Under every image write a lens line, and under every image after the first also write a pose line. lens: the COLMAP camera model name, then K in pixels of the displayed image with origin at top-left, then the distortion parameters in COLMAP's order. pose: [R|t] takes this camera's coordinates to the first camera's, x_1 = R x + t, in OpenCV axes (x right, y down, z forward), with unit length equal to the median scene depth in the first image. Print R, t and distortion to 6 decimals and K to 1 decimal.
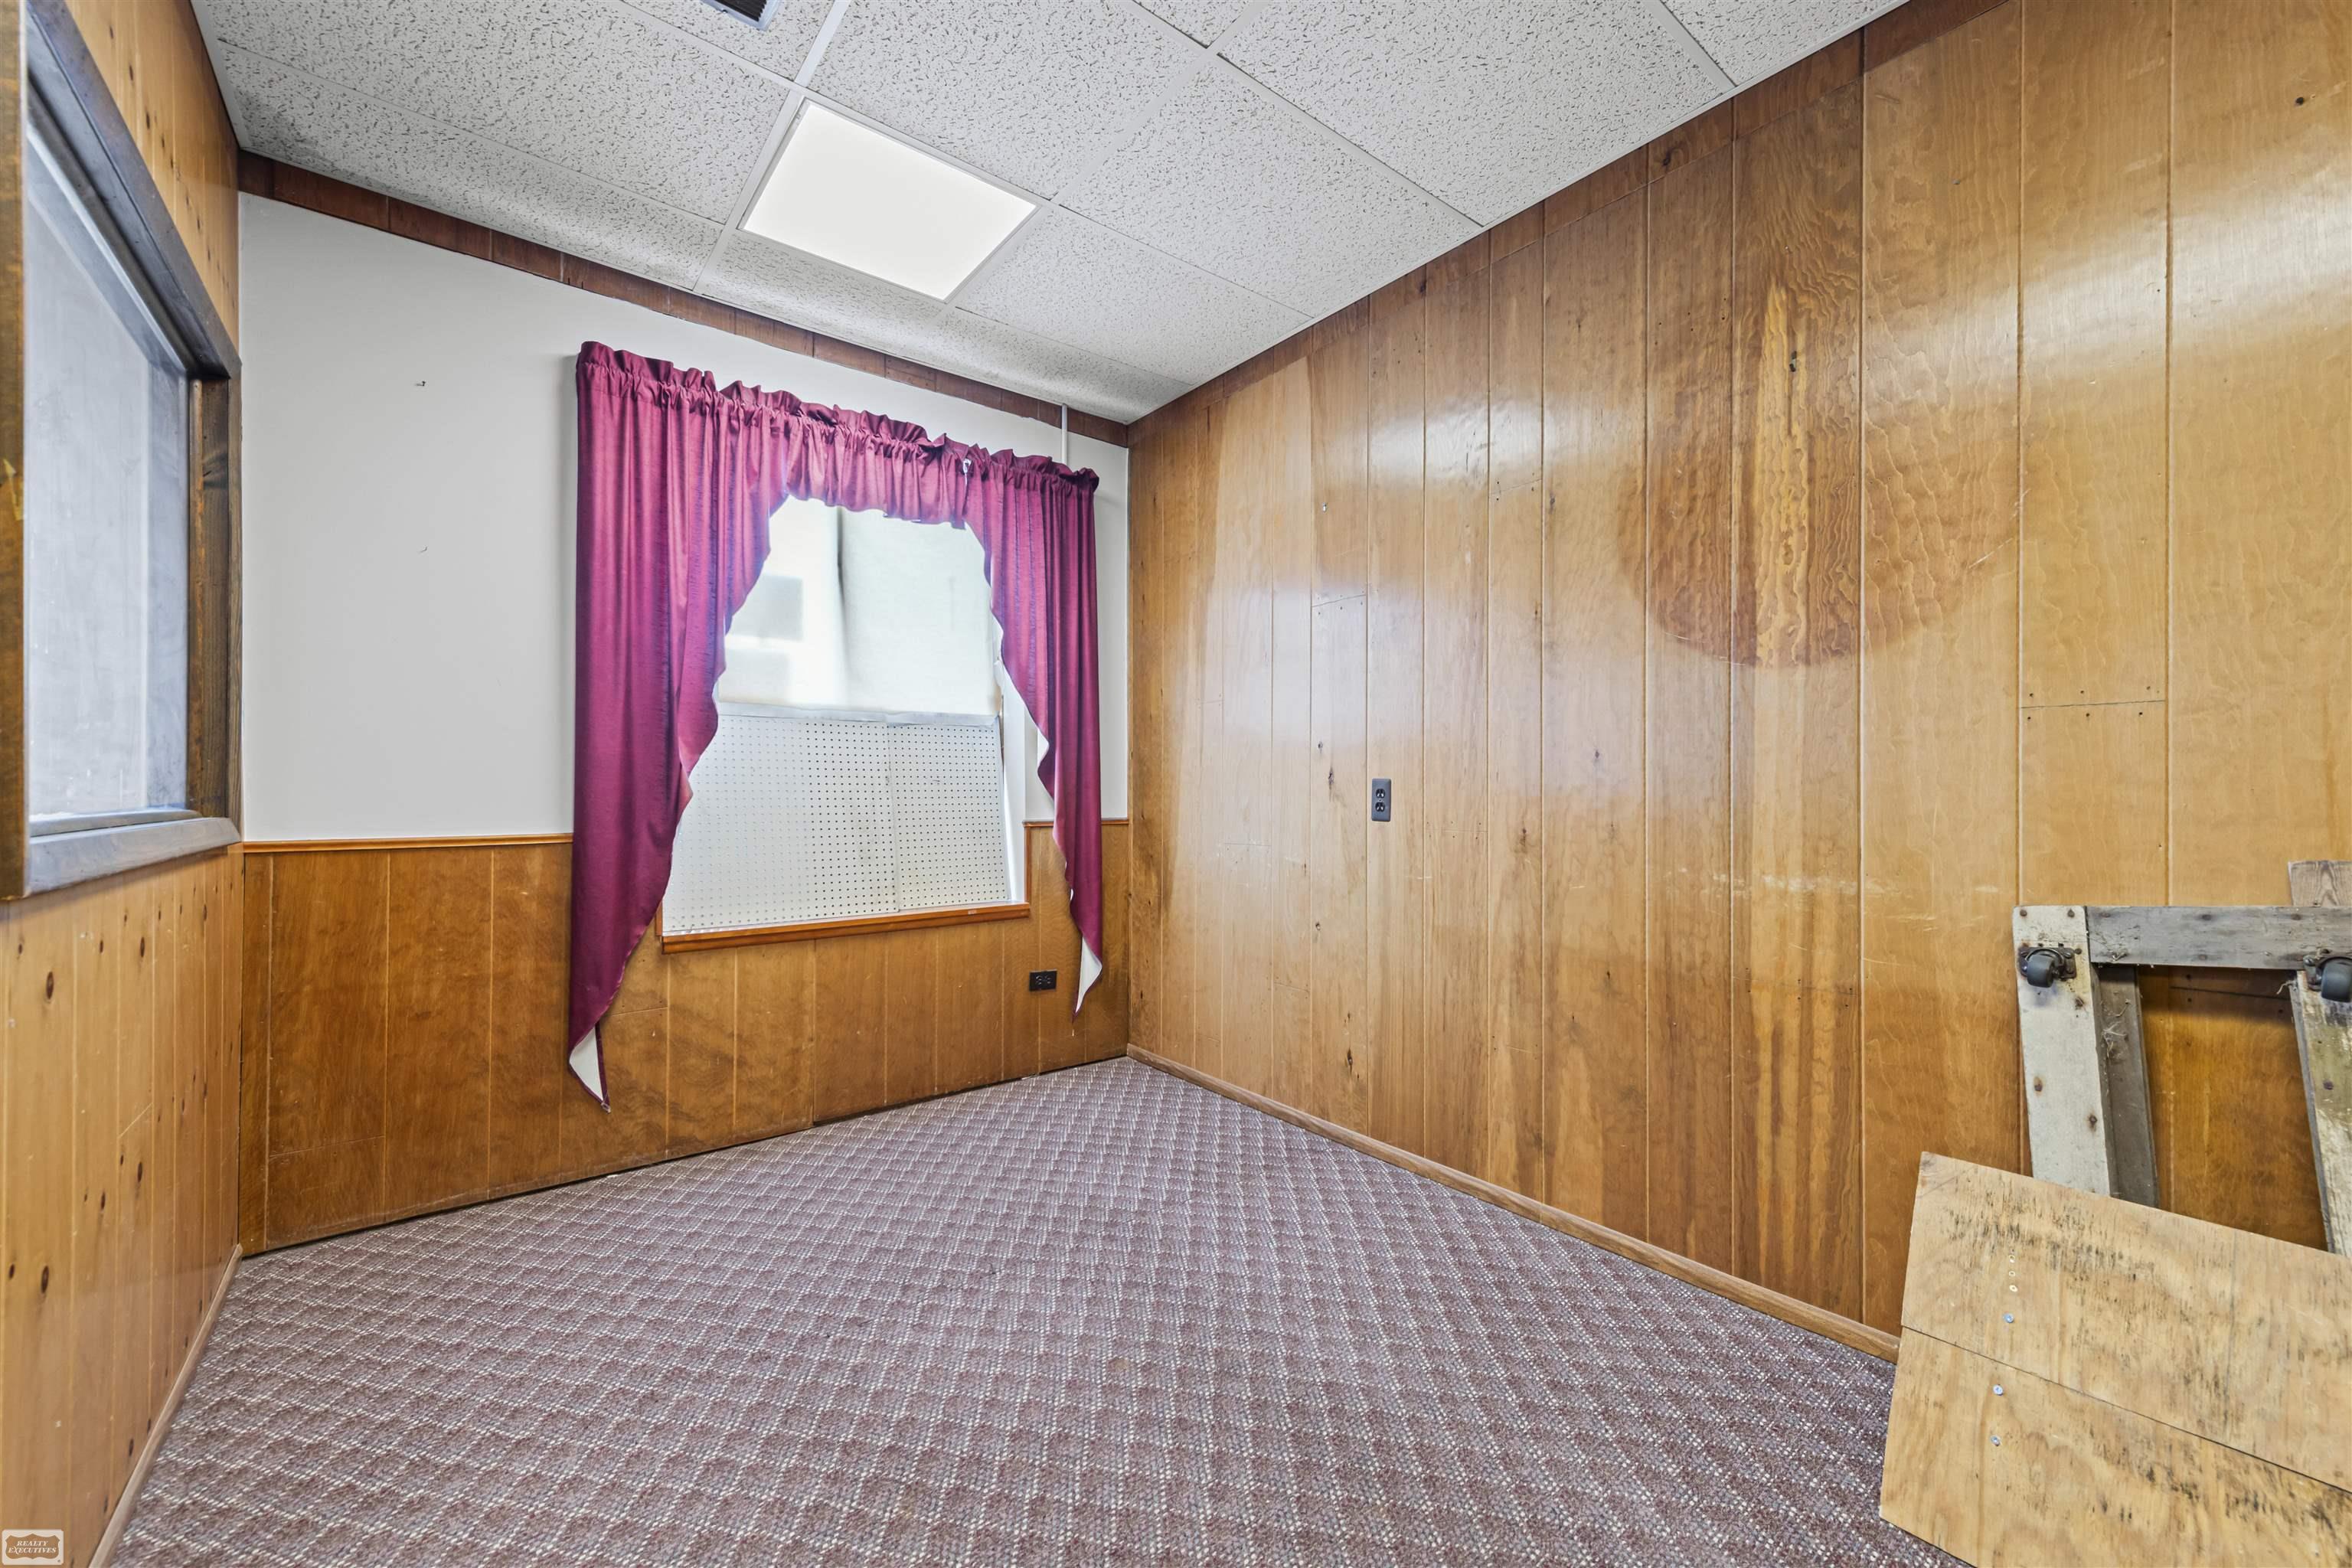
lens RADIAL K [[944.0, 0, 1168.6], [0, 944.0, 775.5], [0, 0, 1]] dist [-0.000076, -0.000089]
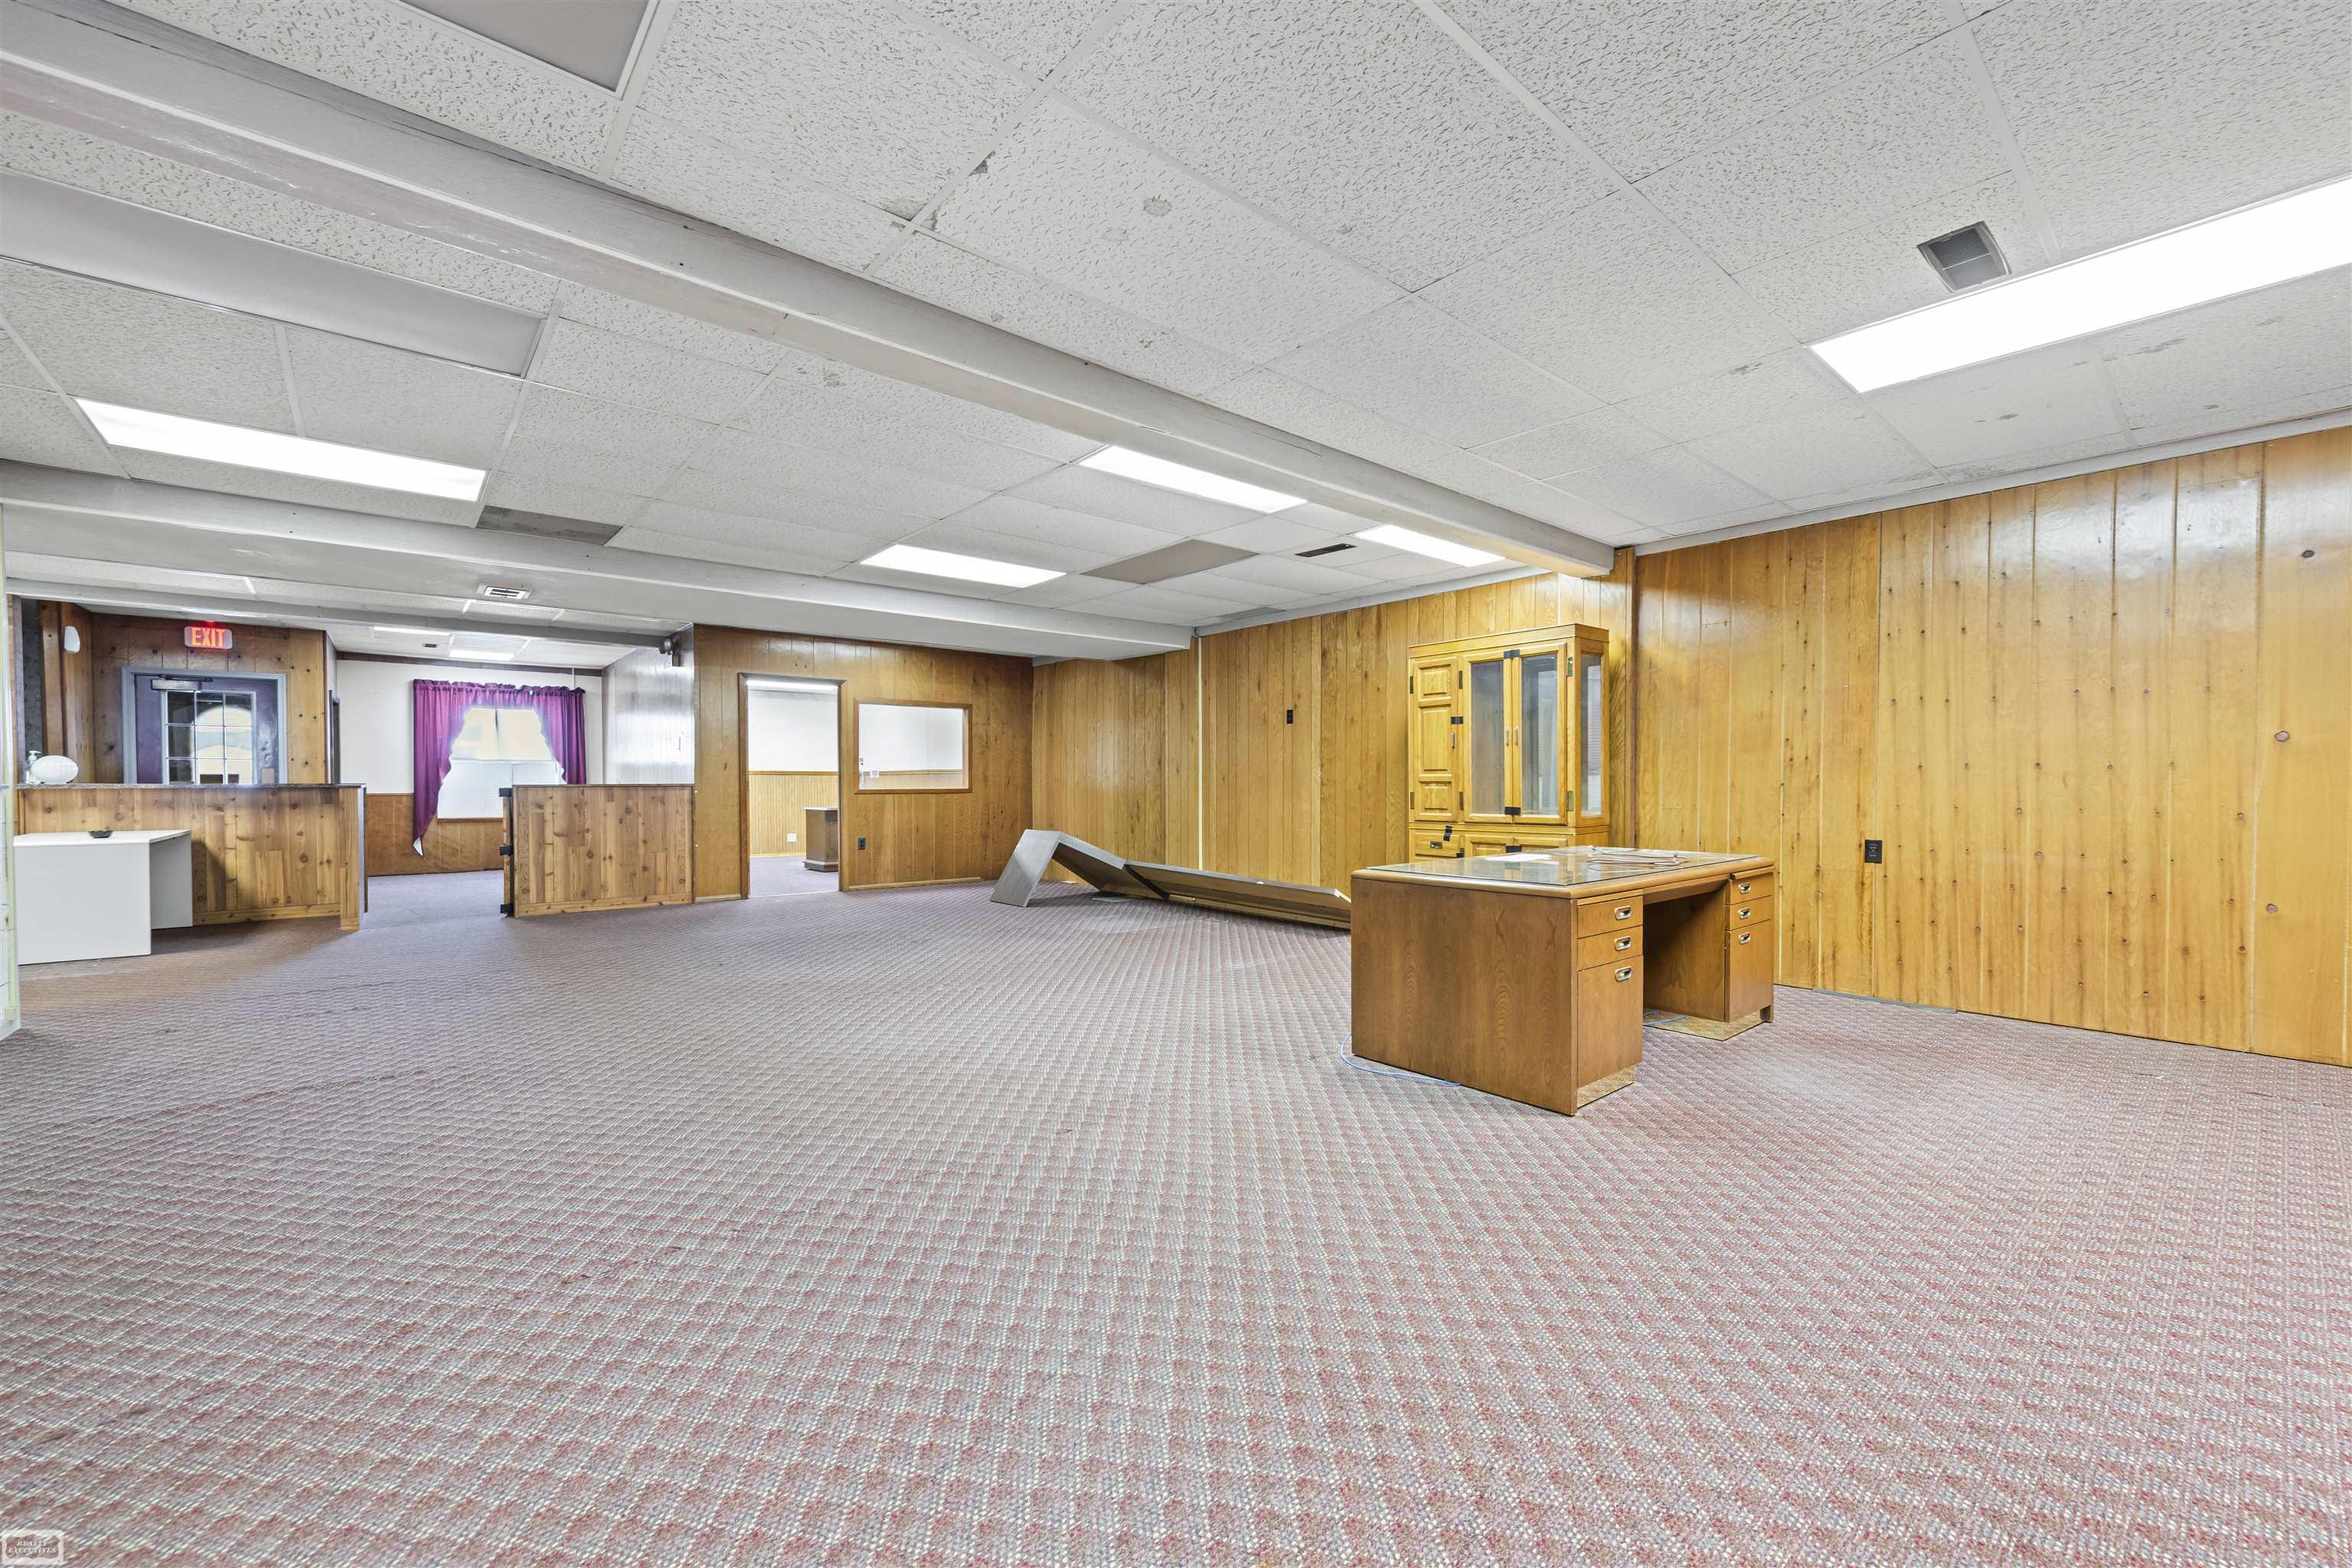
lens RADIAL K [[944.0, 0, 1184.0], [0, 944.0, 791.4], [0, 0, 1]] dist [-0.000076, -0.000089]
pose [[0.999860, -0.011891, 0.011772, 2.594119], [0.011764, 0.999873, 0.010774, 0.044954], [-0.011898, -0.010634, 0.999873, -3.066444]]
